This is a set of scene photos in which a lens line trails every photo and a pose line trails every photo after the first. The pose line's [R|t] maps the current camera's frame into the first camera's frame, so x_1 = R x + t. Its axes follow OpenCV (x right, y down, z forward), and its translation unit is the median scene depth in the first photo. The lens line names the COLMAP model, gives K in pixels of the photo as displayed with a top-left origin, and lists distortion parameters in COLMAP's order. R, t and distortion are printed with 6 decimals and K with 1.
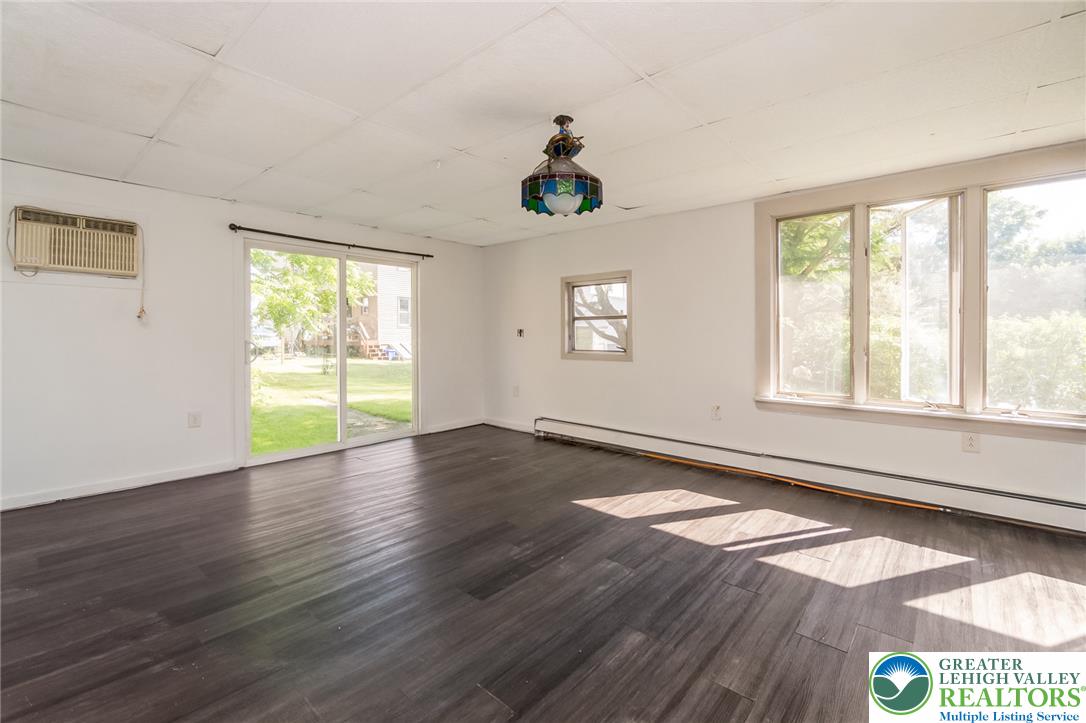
lens RADIAL K [[482.4, 0, 514.2], [0, 482.4, 335.6], [0, 0, 1]] dist [-0.004955, -0.000322]
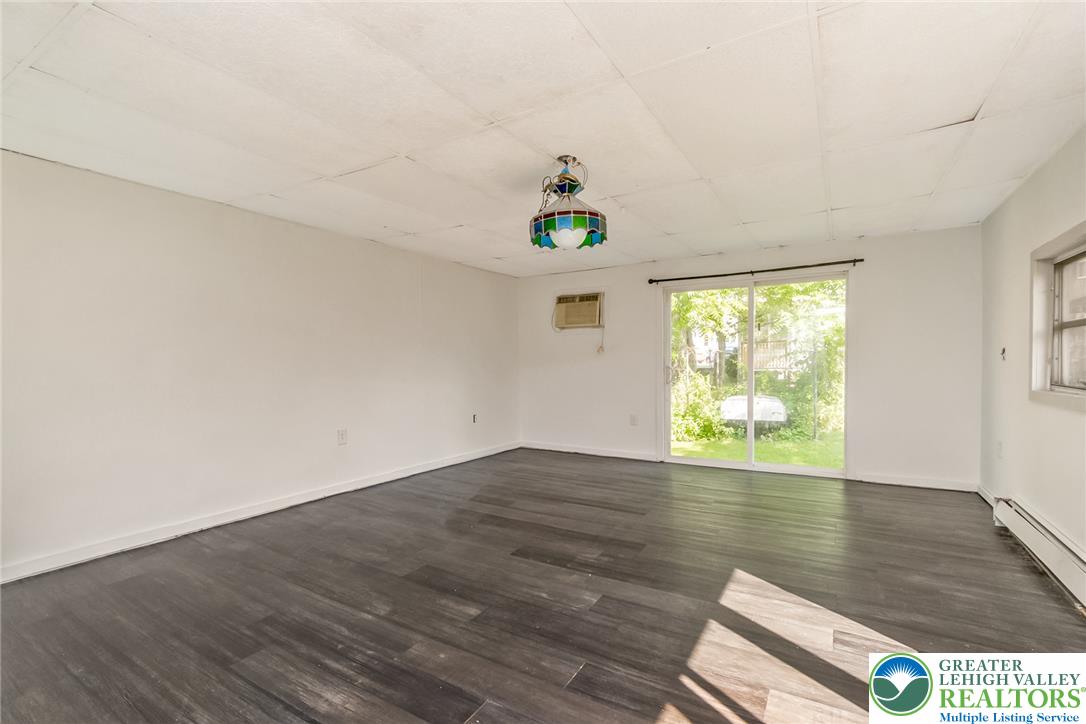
lens RADIAL K [[482.4, 0, 542.5], [0, 482.4, 364.8], [0, 0, 1]] dist [-0.004955, -0.000322]
pose [[0.182803, -0.000002, -0.983150, 0.956684], [0.008170, 0.999965, 0.001517, 0.006042], [0.983116, -0.008310, 0.182797, 0.620261]]
